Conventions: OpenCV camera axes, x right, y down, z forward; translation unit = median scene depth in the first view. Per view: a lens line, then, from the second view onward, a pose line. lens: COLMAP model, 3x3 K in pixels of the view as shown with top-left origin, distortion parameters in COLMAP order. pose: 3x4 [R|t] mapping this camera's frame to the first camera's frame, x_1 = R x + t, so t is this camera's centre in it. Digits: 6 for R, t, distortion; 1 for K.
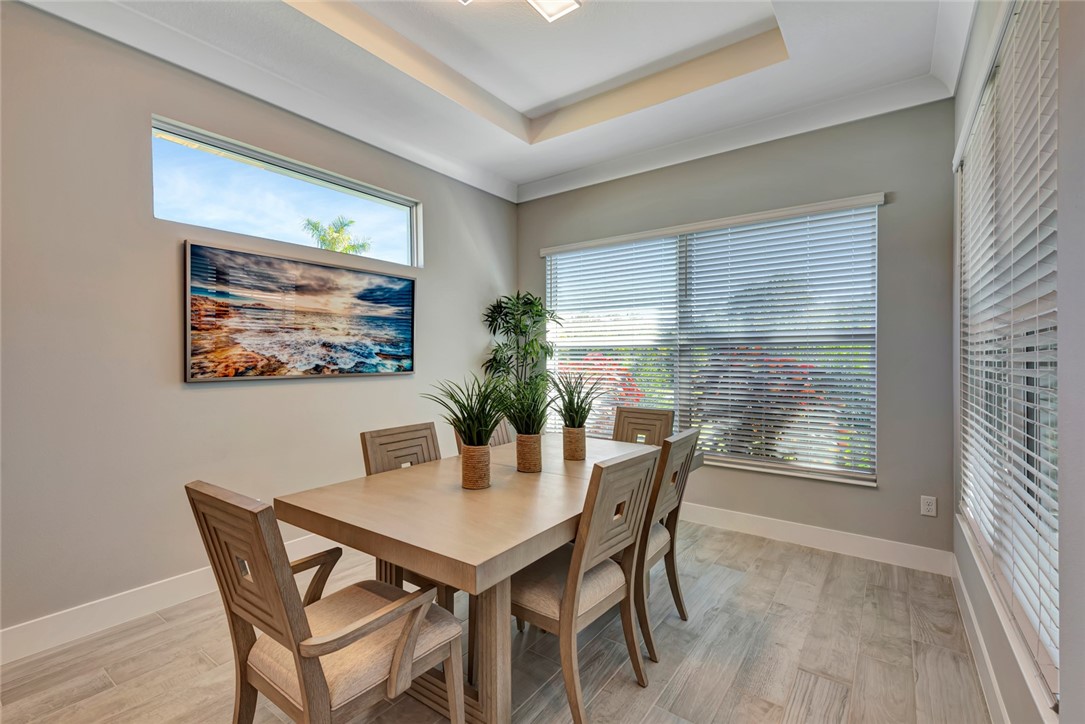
lens RADIAL K [[492.6, 0, 544.2], [0, 492.6, 362.9], [0, 0, 1]] dist [0.004552, 0.000129]
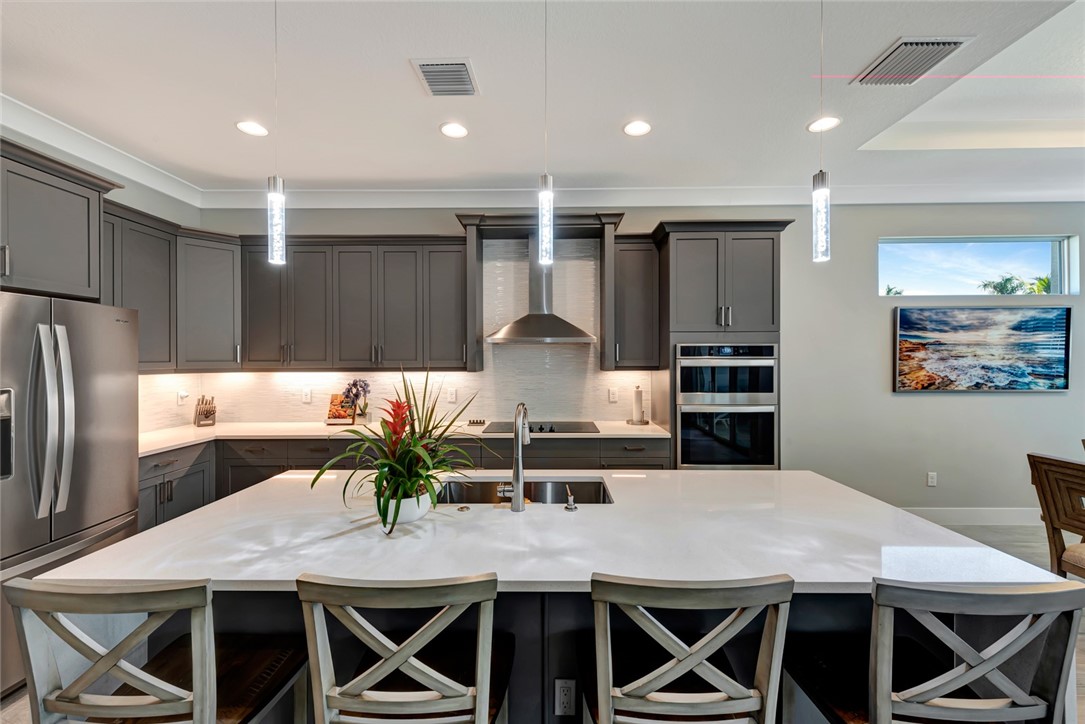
lens RADIAL K [[429.4, 0, 545.2], [0, 429.4, 359.6], [0, 0, 1]] dist [0.013363, -0.001727]
pose [[0.583194, -0.000038, -0.812333, -0.186019], [-0.008860, 0.999940, -0.006408, -0.040257], [0.812284, 0.010934, 0.583159, -0.649454]]
